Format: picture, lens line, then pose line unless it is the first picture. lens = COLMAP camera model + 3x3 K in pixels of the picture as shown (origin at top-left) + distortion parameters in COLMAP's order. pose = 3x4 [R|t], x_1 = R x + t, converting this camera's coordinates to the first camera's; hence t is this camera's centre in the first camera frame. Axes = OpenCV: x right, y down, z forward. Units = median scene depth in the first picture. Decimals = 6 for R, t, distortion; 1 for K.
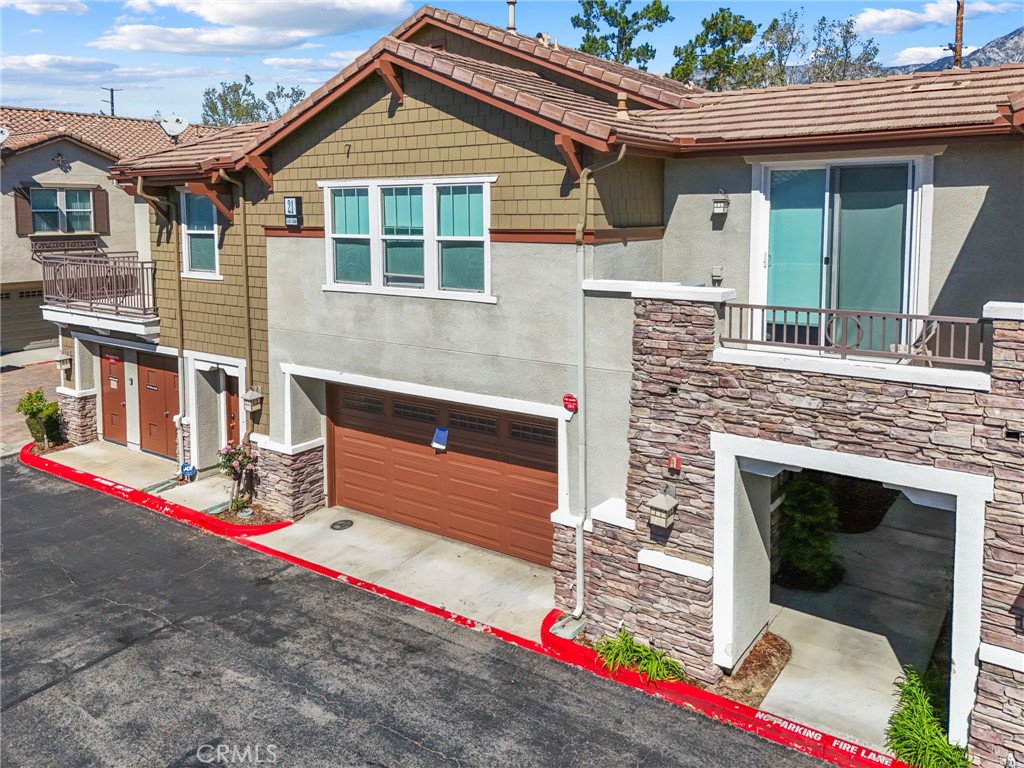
lens RADIAL K [[799.1, 0, 513.1], [0, 799.1, 302.4], [0, 0, 1]] dist [0.061699, -0.042541]
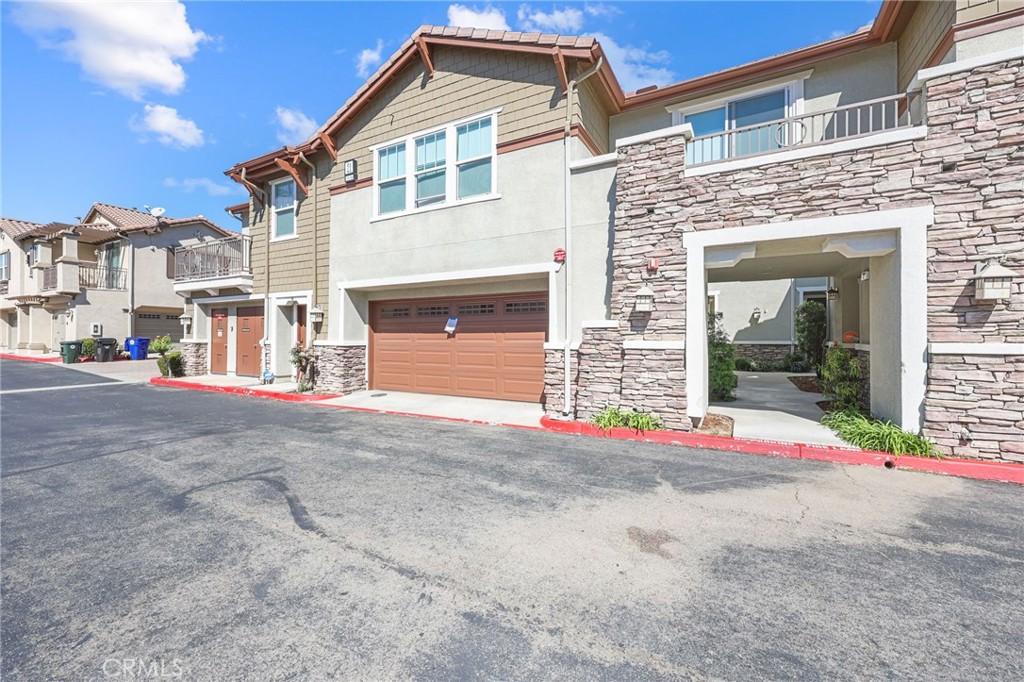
lens RADIAL K [[423.8, 0, 503.1], [0, 423.8, 343.6], [0, 0, 1]] dist [-0.001781, 0.000152]
pose [[0.994601, 0.005613, 0.103617, -0.091309], [0.004421, 0.995337, -0.096361, 0.319654], [-0.103675, 0.096299, 0.989938, 0.287576]]
